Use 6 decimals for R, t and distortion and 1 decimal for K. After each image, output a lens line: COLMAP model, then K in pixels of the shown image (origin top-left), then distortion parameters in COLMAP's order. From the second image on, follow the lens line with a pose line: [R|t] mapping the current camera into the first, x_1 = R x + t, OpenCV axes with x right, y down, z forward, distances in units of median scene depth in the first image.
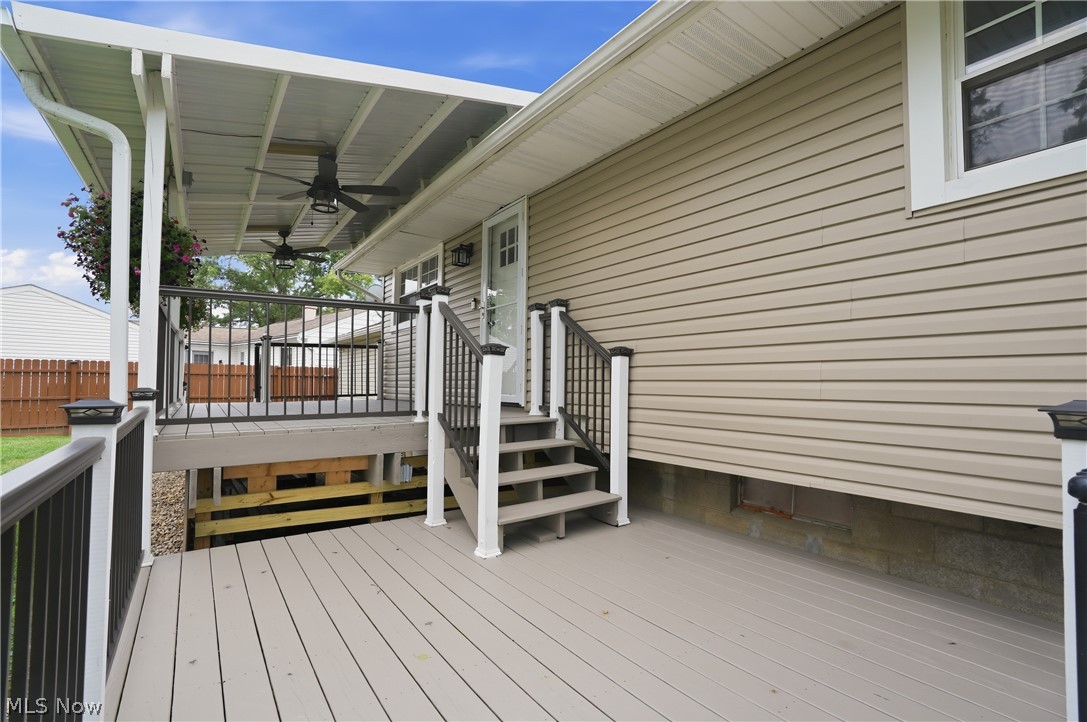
lens RADIAL K [[495.6, 0, 543.5], [0, 495.6, 361.0], [0, 0, 1]] dist [-0.033850, 0.000094]
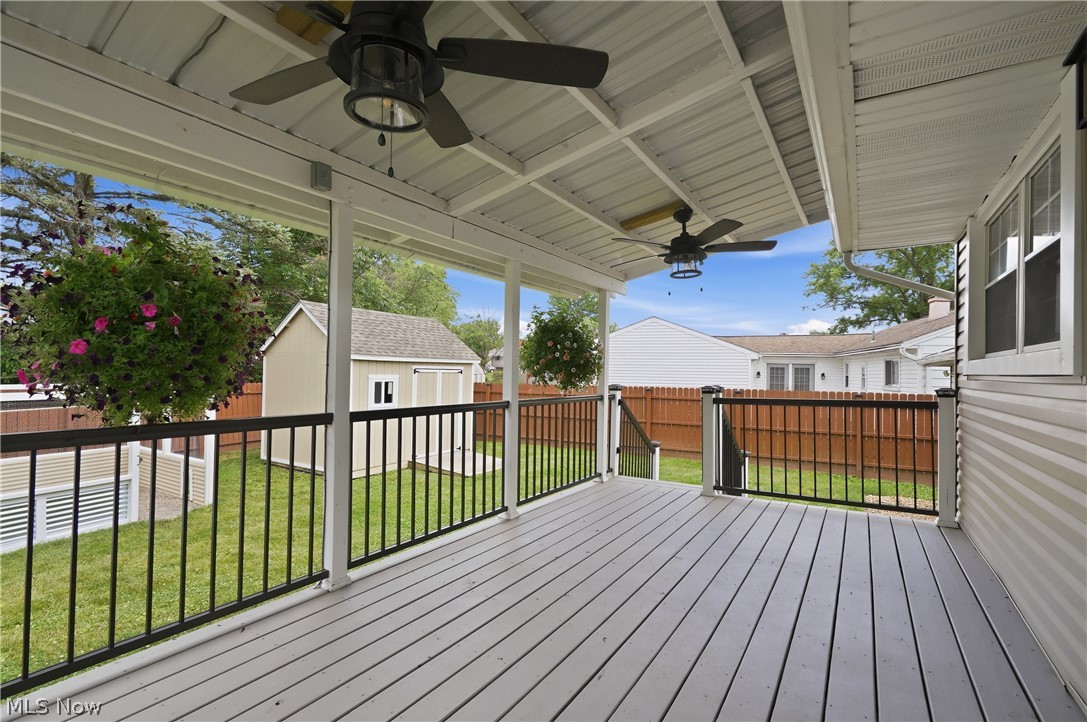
lens RADIAL K [[488.4, 0, 543.5], [0, 488.4, 361.0], [0, 0, 1]] dist [-0.001452, -0.000051]
pose [[0.369236, -0.024157, -0.929022, -0.111392], [0.030009, 0.999451, -0.014061, -0.151913], [0.928851, -0.022688, 0.369758, 1.091100]]
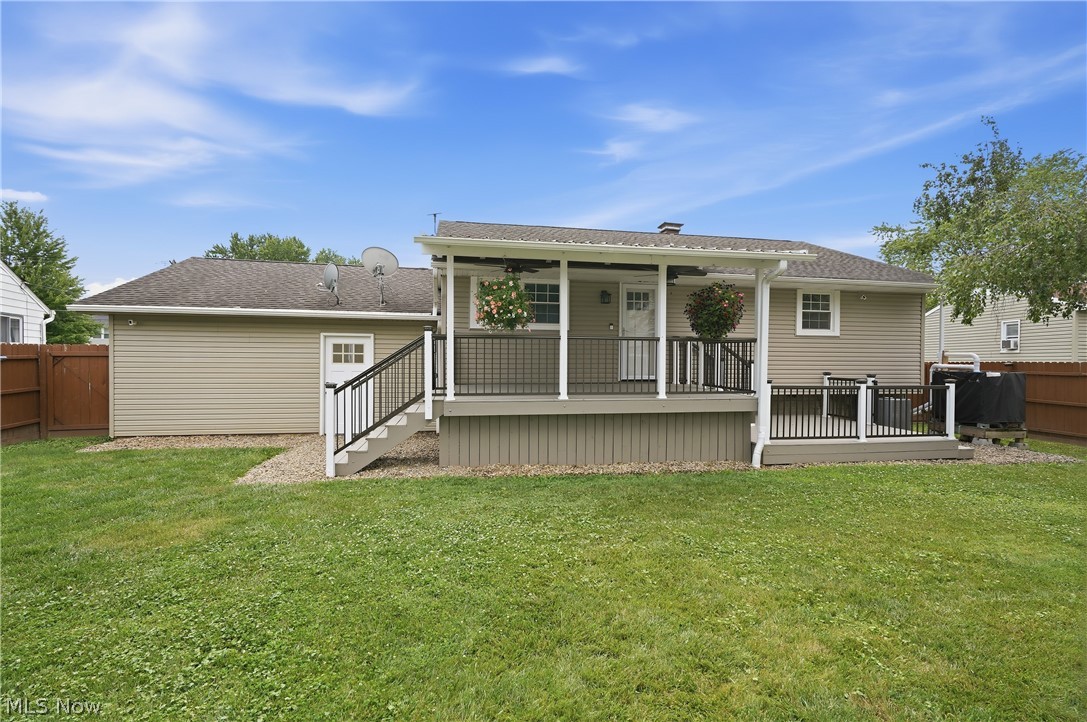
lens RADIAL K [[488.4, 0, 543.5], [0, 488.4, 361.0], [0, 0, 1]] dist [-0.001452, -0.000051]
pose [[0.420925, -0.013839, 0.906990, -2.742232], [-0.045005, 0.998334, 0.036119, -0.064115], [-0.905978, -0.056023, 0.419601, 0.698122]]
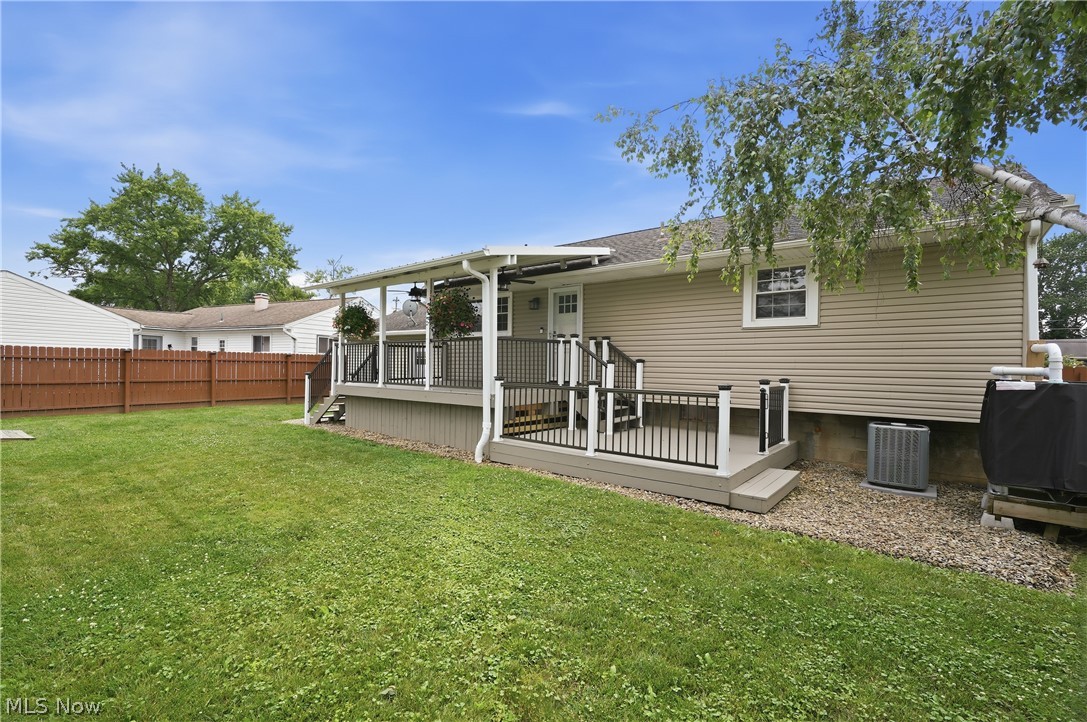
lens RADIAL K [[481.6, 0, 543.5], [0, 481.6, 361.0], [0, 0, 1]] dist [0.000348, 0.000010]
pose [[0.962429, 0.008283, 0.271406, -0.948215], [-0.018140, 0.999263, 0.033828, -0.088925], [-0.270926, -0.037481, 0.961870, -1.192162]]
